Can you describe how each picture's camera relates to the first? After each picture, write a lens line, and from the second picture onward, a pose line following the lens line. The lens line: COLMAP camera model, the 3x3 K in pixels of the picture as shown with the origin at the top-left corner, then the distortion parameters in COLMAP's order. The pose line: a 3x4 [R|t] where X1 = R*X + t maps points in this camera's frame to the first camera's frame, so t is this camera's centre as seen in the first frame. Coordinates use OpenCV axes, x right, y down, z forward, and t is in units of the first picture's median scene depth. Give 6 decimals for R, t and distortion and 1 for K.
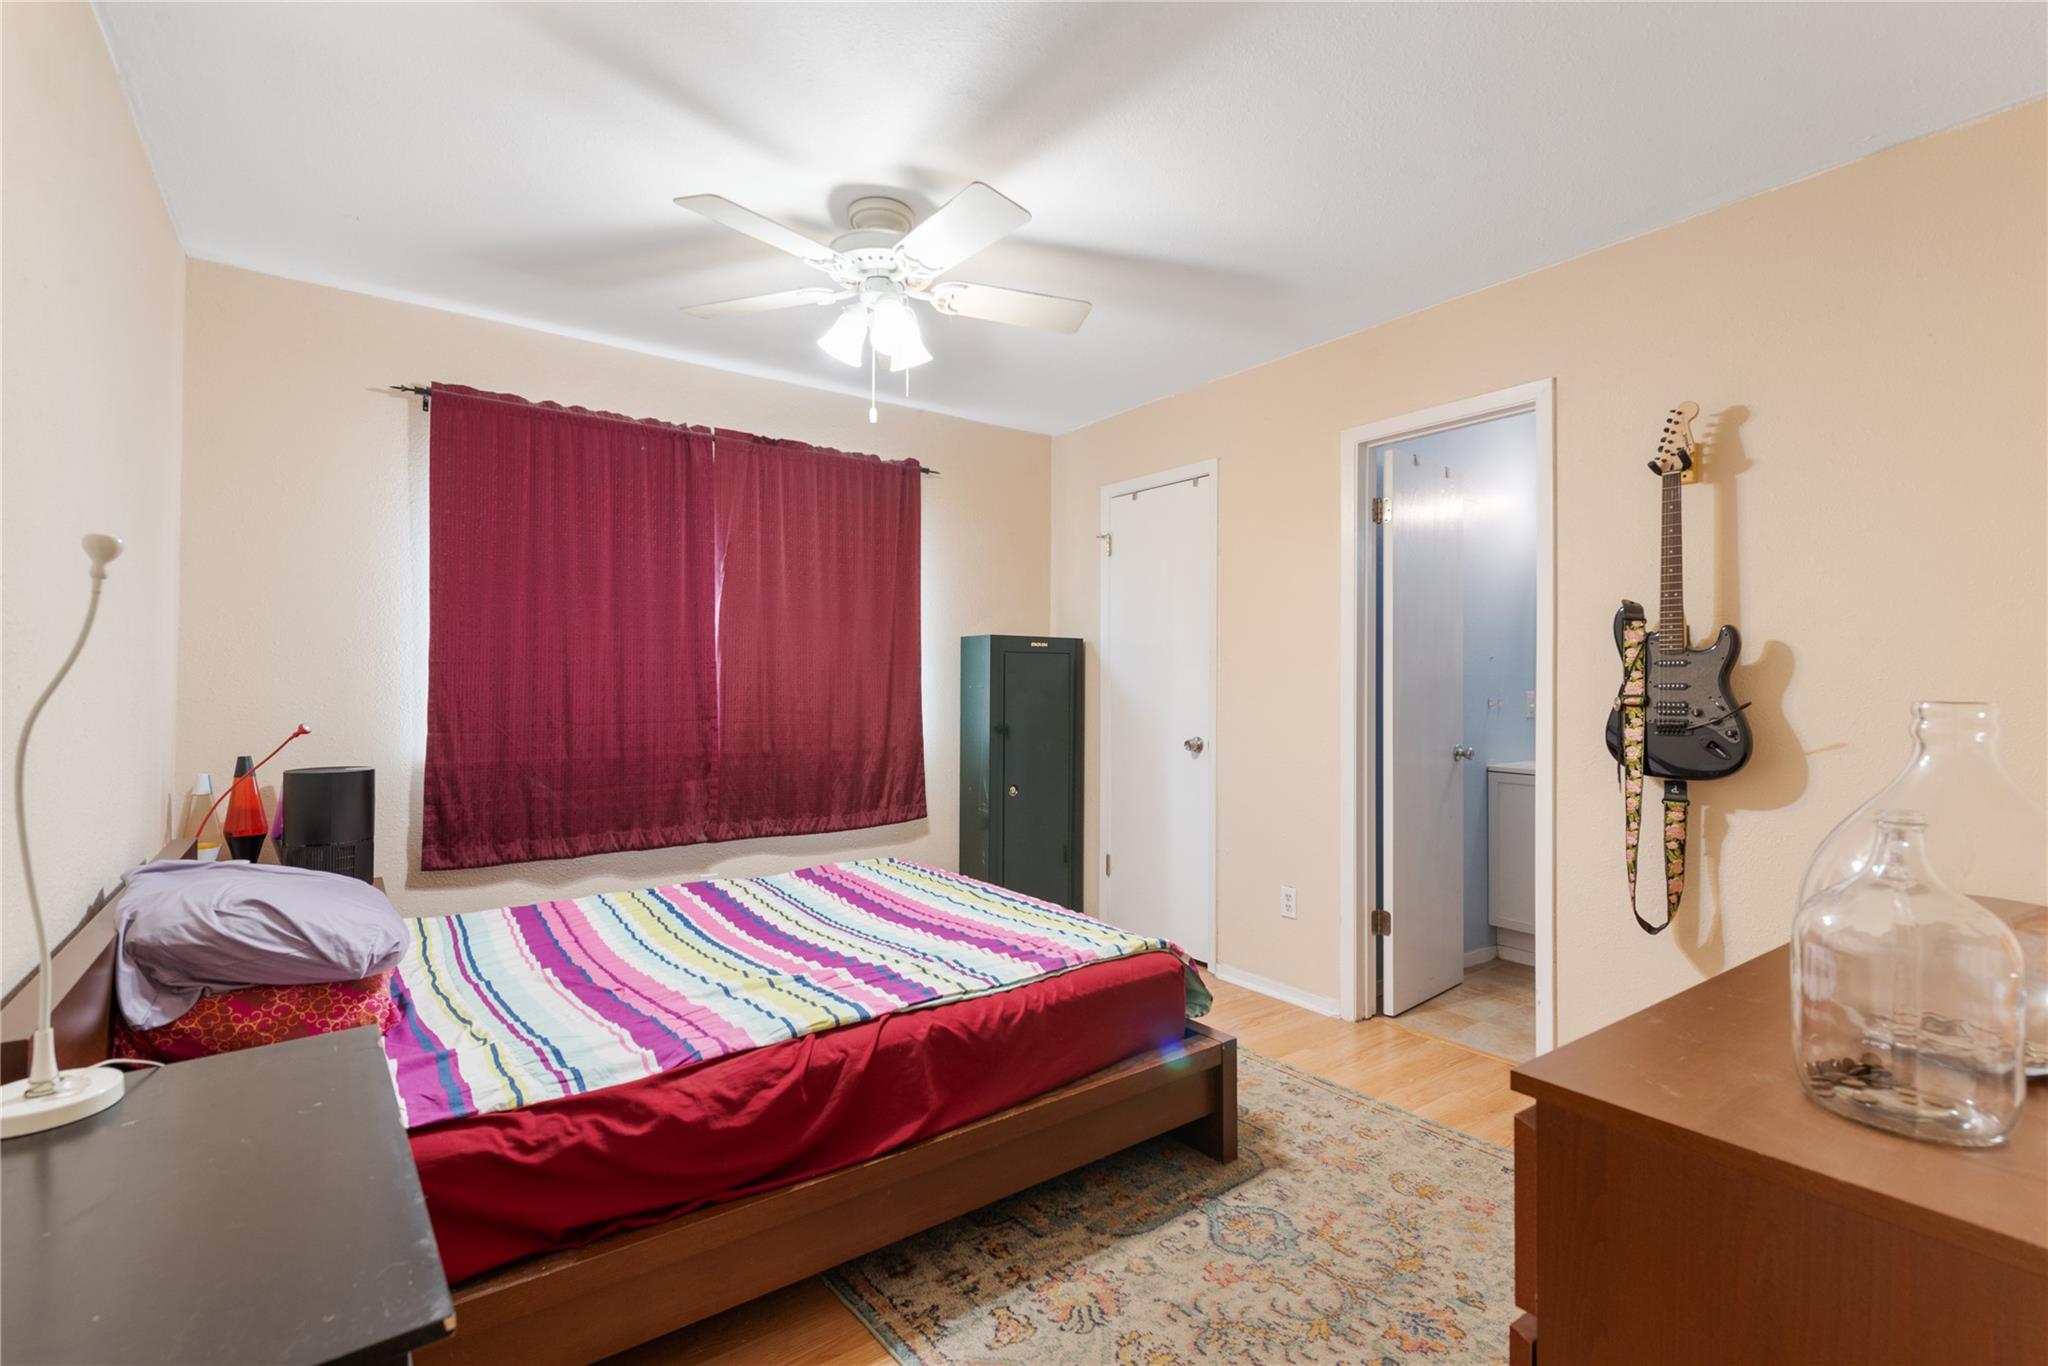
lens RADIAL K [[952.8, 0, 1024.0], [0, 952.8, 683.0], [0, 0, 1]] dist [0.002942, 0.000194]
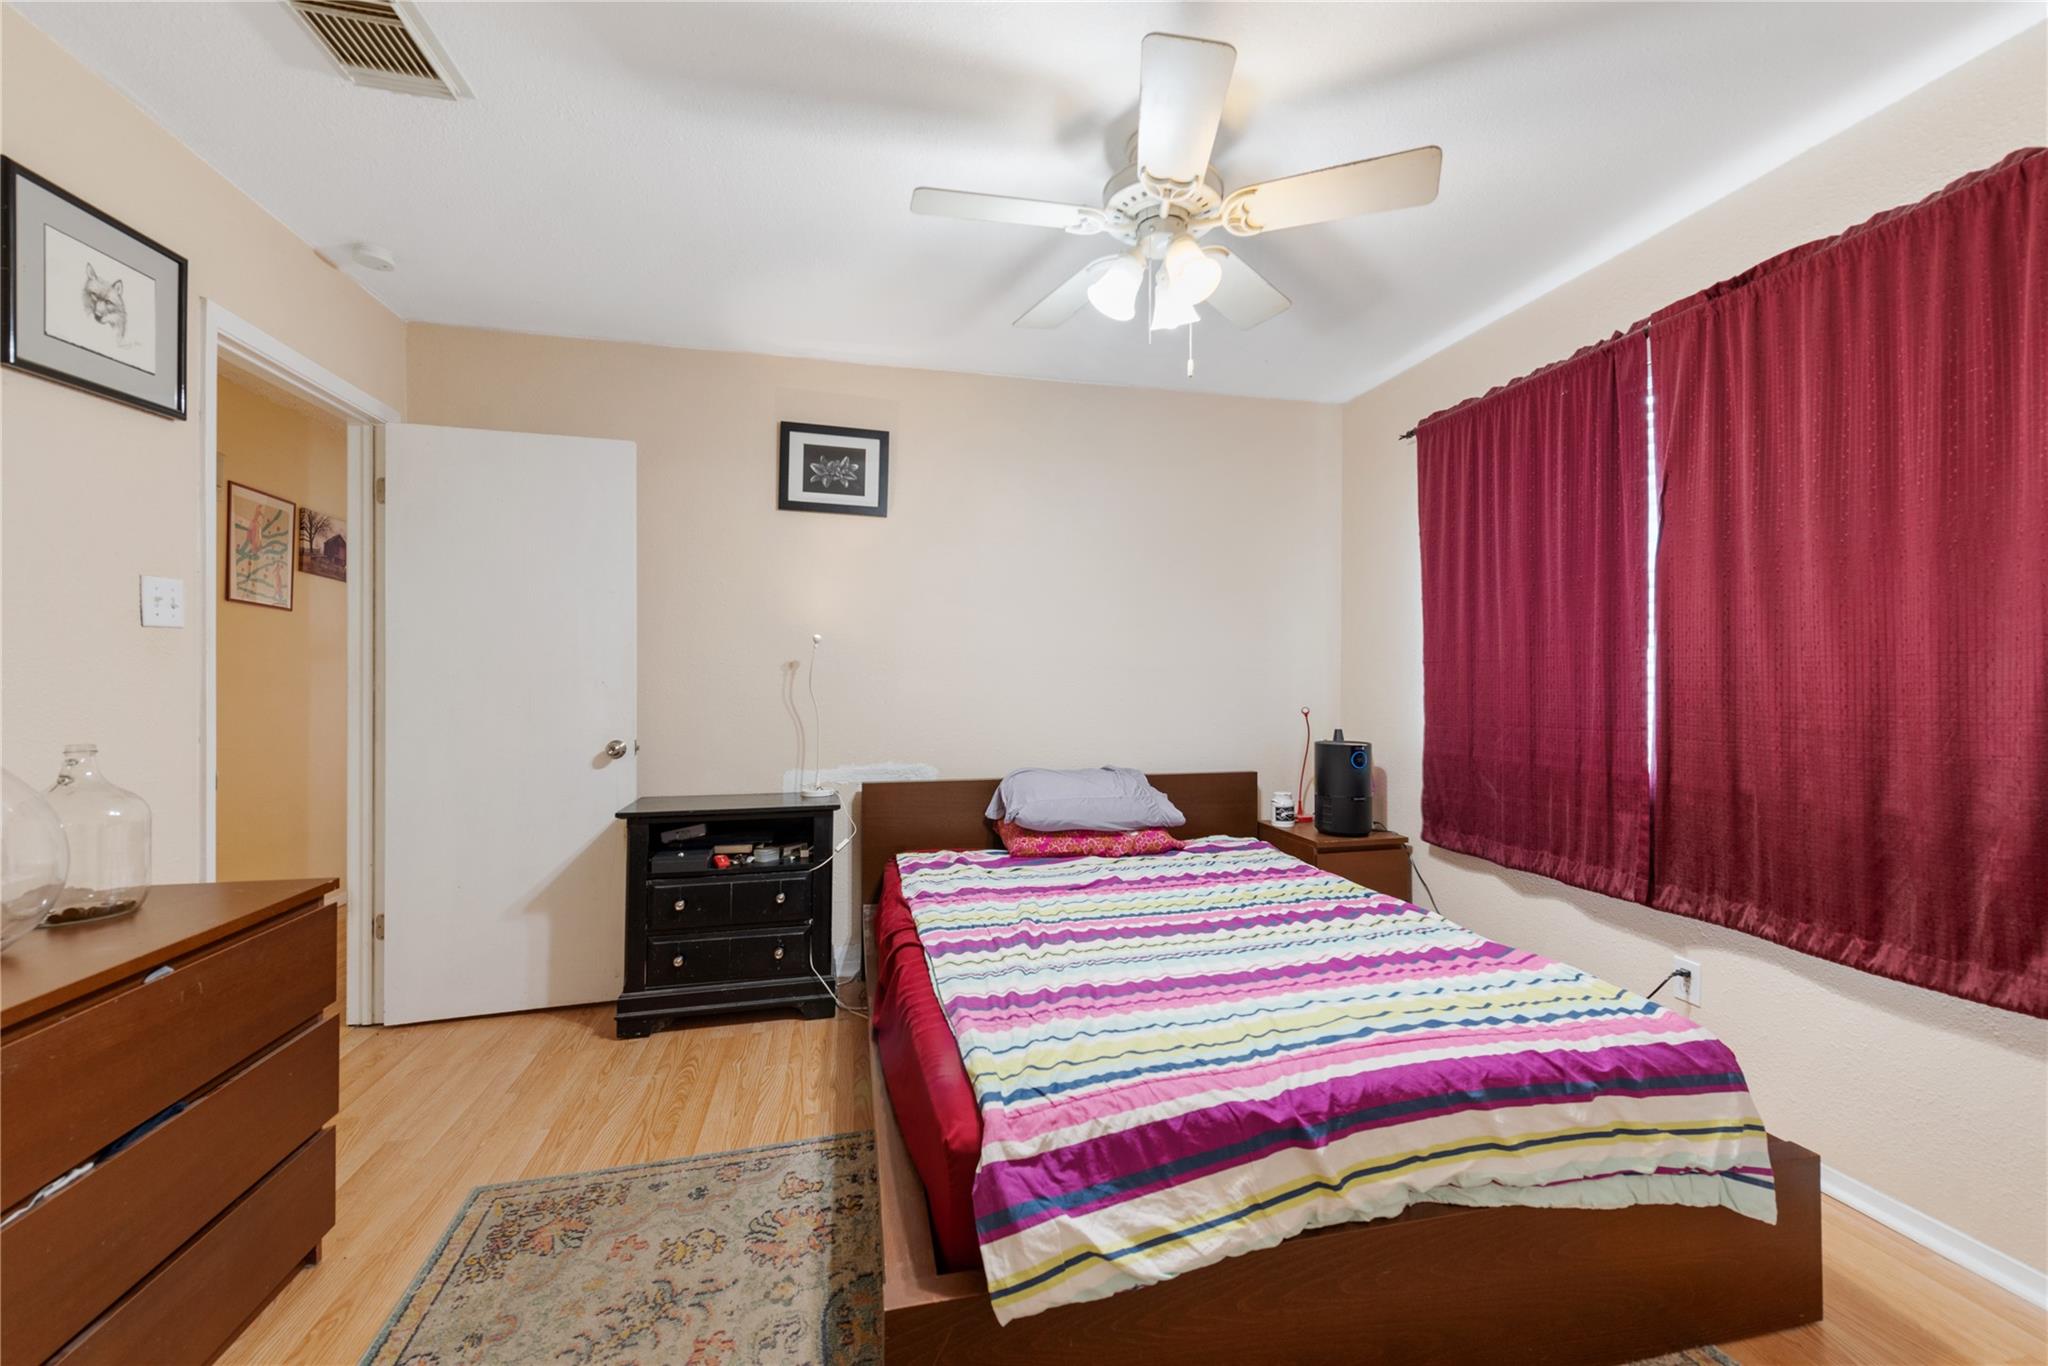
lens RADIAL K [[806.5, 0, 1028.9], [0, 806.5, 684.9], [0, 0, 1]] dist [0.000236, -0.000183]
pose [[-0.405672, 0.002691, -0.914015, 0.451852], [-0.003598, 0.999983, 0.004541, 0.003177], [0.914012, 0.005130, -0.405655, 0.925486]]
